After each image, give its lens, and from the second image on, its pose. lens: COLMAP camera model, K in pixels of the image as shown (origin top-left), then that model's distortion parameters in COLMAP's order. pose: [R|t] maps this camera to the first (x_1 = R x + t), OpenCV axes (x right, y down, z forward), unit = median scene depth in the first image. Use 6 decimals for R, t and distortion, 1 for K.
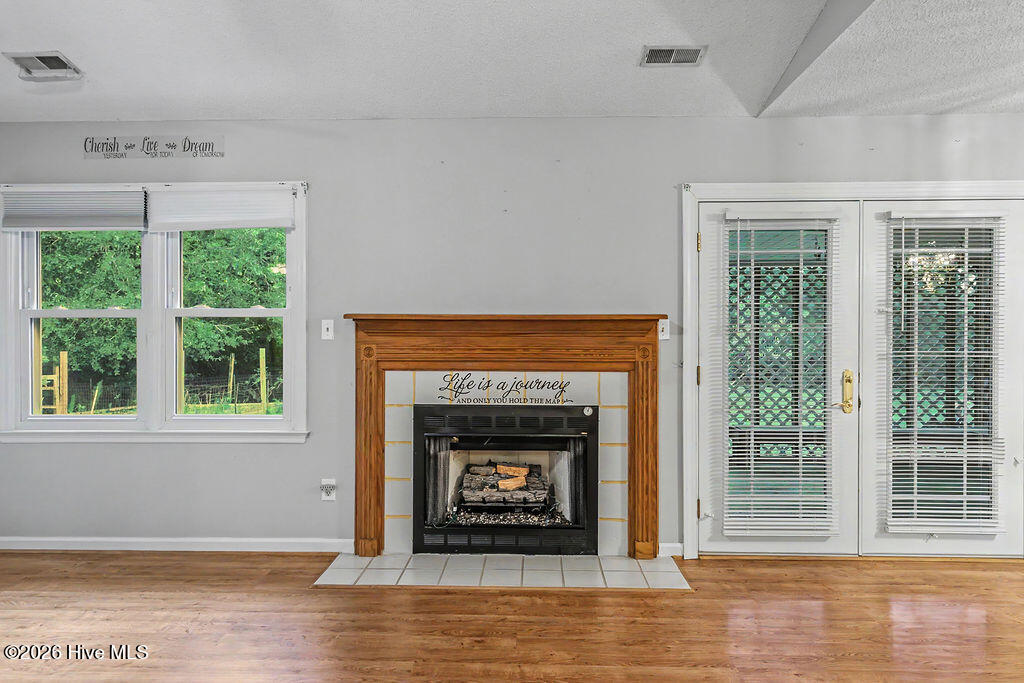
lens RADIAL K [[569.9, 0, 514.7], [0, 569.9, 342.8], [0, 0, 1]] dist [0.006970, 0.000618]
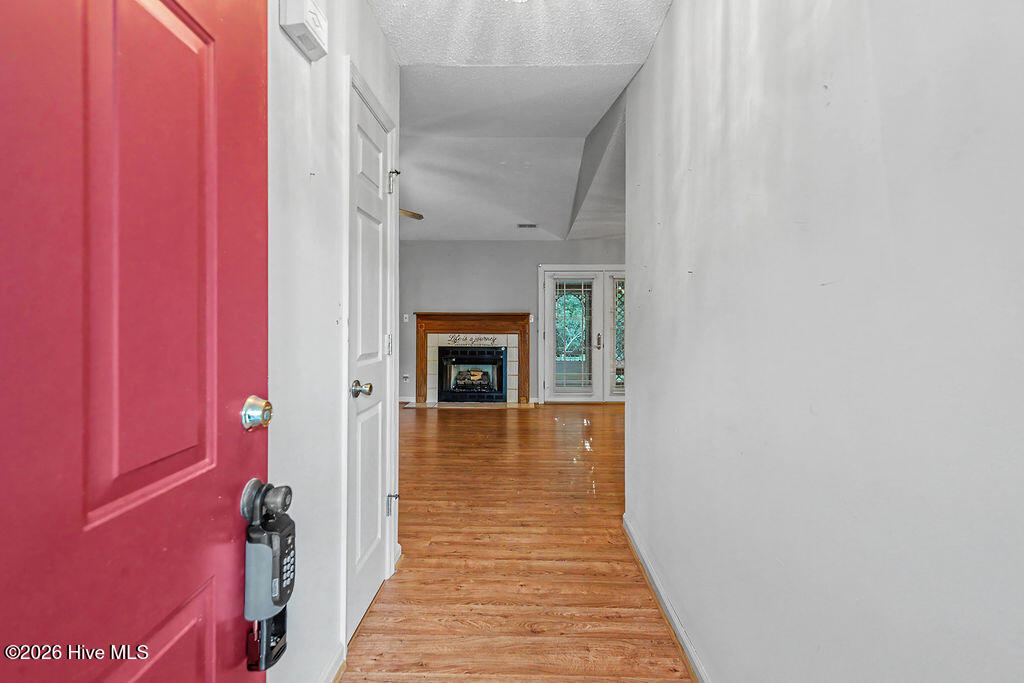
lens RADIAL K [[459.7, 0, 509.3], [0, 459.7, 328.9], [0, 0, 1]] dist [0.014312, -0.002357]
pose [[0.999986, 0.002792, -0.004401, 0.165384], [-0.002807, 0.999990, -0.003566, 0.033760], [0.004391, 0.003579, 0.999984, -1.158787]]
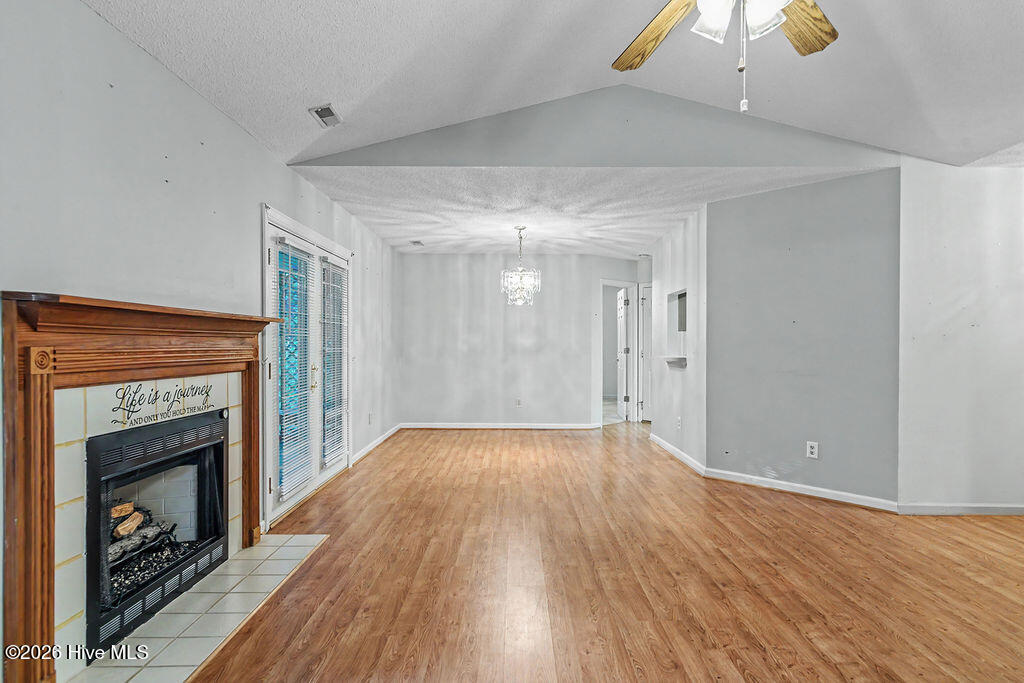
lens RADIAL K [[569.9, 0, 517.7], [0, 569.9, 346.3], [0, 0, 1]] dist [0.006970, 0.000618]
pose [[-0.037426, -0.006808, 0.999276, -0.853713], [0.002745, 0.999972, 0.006915, -0.000256], [-0.999296, 0.003002, -0.037406, 0.534309]]
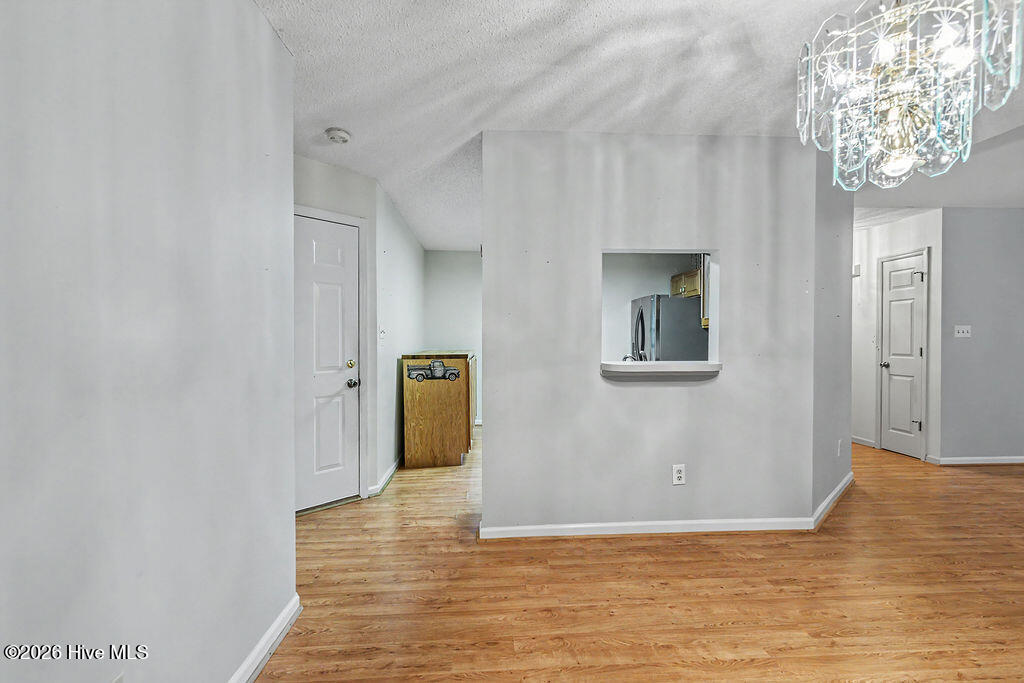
lens RADIAL K [[459.7, 0, 510.4], [0, 459.7, 346.1], [0, 0, 1]] dist [0.014312, -0.002357]
pose [[-0.995325, 0.002288, -0.096553, 1.389132], [0.000720, 0.999867, 0.016276, 0.002375], [0.096578, 0.016130, -0.995195, 0.787182]]
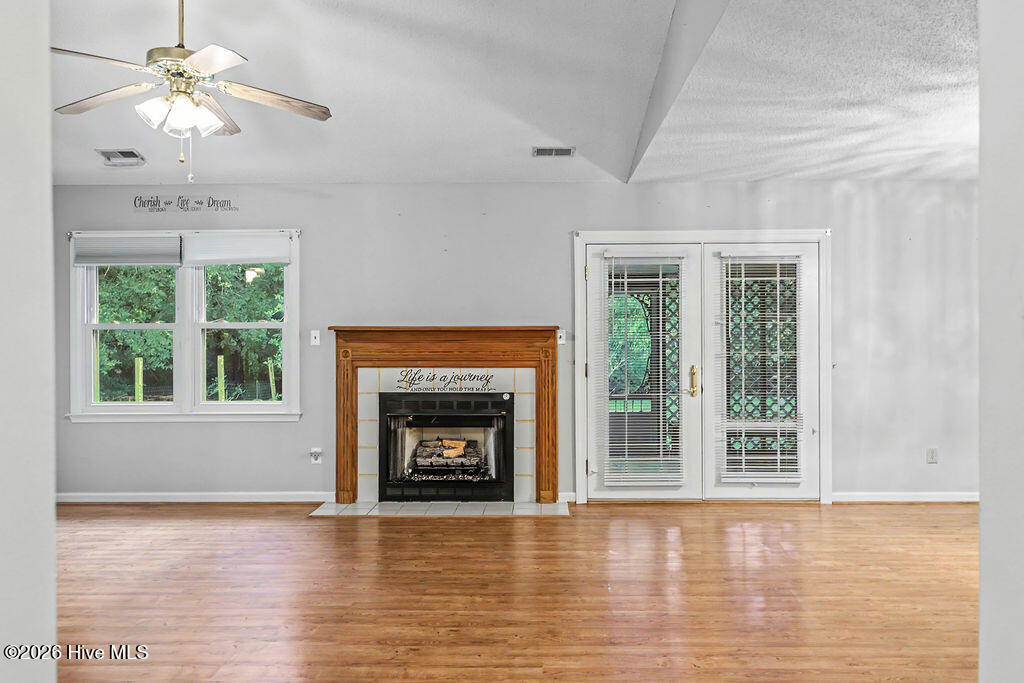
lens RADIAL K [[707.3, 0, 522.3], [0, 707.3, 347.2], [0, 0, 1]] dist [0.005379, 0.003791]
pose [[0.999915, -0.003845, 0.012426, 0.145391], [0.003875, 0.999990, -0.002397, 0.005444], [-0.012416, 0.002445, 0.999920, -0.698273]]
